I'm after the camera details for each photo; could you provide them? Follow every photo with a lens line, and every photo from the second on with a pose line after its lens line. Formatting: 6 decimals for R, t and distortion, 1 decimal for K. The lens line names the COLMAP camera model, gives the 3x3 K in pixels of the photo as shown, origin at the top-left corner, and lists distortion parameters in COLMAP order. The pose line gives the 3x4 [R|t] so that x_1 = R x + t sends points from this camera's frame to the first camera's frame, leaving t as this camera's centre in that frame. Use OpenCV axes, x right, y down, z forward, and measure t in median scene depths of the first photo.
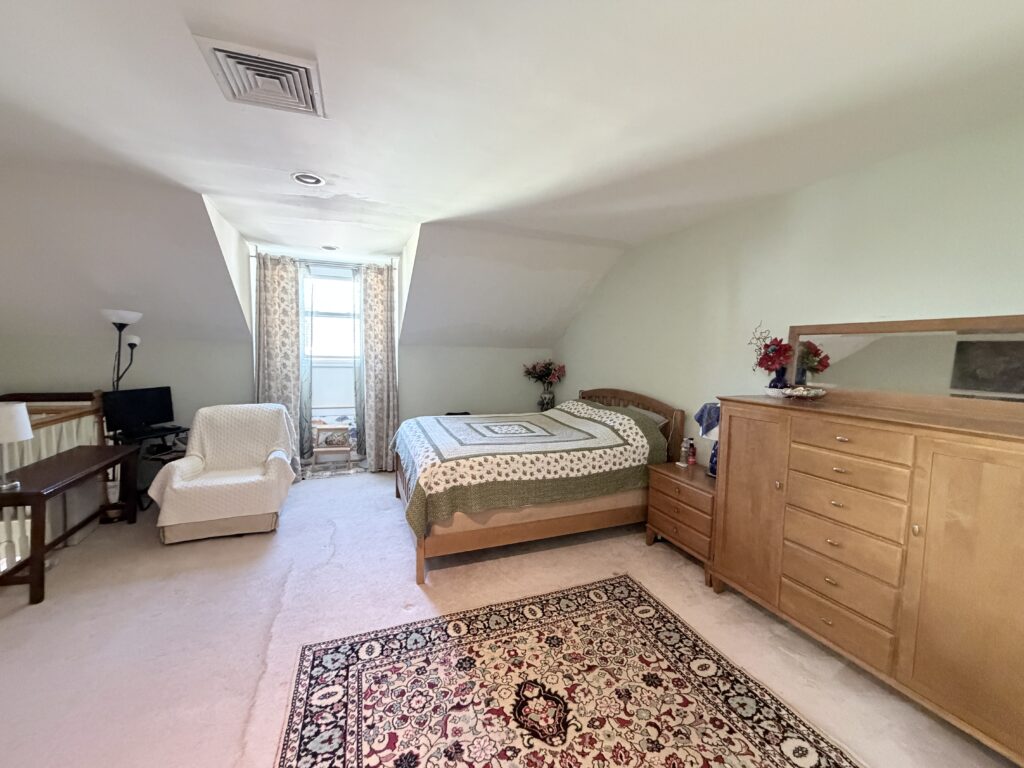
lens RADIAL K [[409.1, 0, 510.5], [0, 409.1, 382.9], [0, 0, 1]] dist [-0.000326, -0.000058]
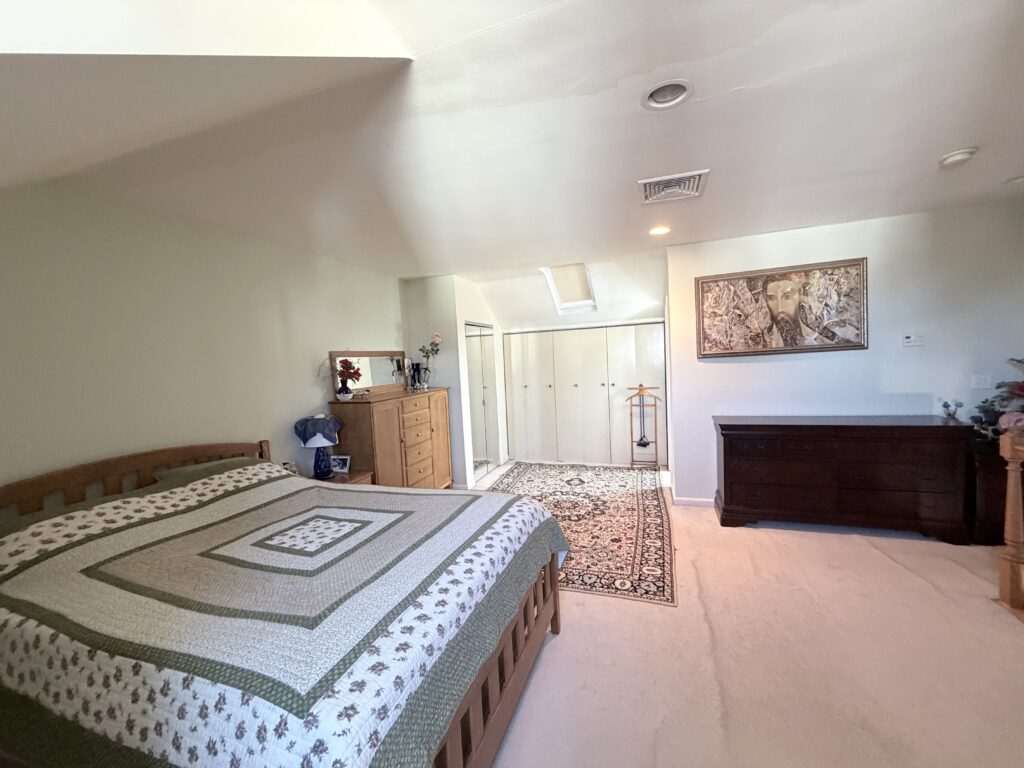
lens RADIAL K [[409.1, 0, 510.5], [0, 409.1, 382.9], [0, 0, 1]] dist [-0.000326, -0.000058]
pose [[-0.760323, -0.026765, 0.648993, -0.964240], [0.075056, 0.988838, 0.128711, -0.213812], [-0.645194, 0.146573, -0.749827, 2.258568]]
